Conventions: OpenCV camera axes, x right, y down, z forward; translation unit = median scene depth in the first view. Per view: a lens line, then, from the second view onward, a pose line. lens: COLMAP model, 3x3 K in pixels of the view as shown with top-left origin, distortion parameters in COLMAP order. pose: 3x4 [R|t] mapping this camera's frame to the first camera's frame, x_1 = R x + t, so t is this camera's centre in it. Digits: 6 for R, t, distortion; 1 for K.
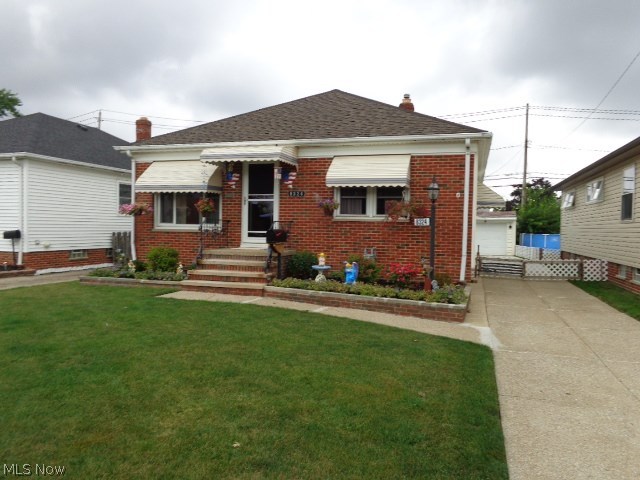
lens RADIAL K [[484.8, 0, 320.0], [0, 484.8, 240.0], [0, 0, 1]] dist [0.002366, 0.001069]
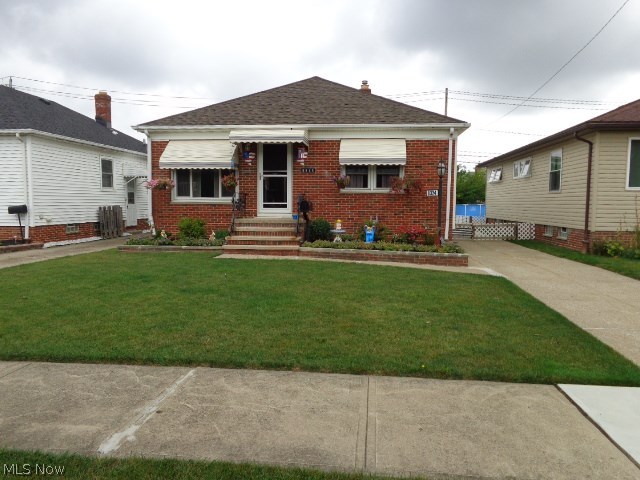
lens RADIAL K [[484.8, 0, 320.0], [0, 484.8, 240.0], [0, 0, 1]] dist [0.002366, 0.001069]
pose [[0.980533, -0.026292, 0.194586, -0.257109], [0.016060, 0.998413, 0.053974, 0.010401], [-0.195697, -0.049799, 0.979399, -0.171395]]
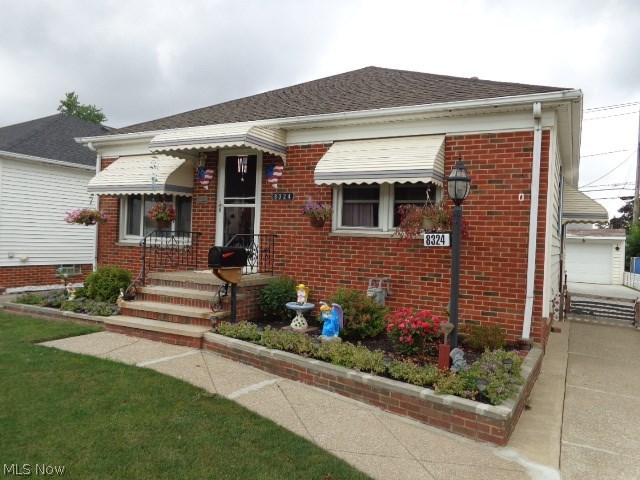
lens RADIAL K [[484.8, 0, 320.0], [0, 484.8, 240.0], [0, 0, 1]] dist [0.002366, 0.001069]
pose [[0.984006, 0.019058, -0.177113, 0.131975], [-0.024600, 0.999272, -0.029146, -0.013308], [0.176428, 0.033036, 0.983759, 0.323283]]
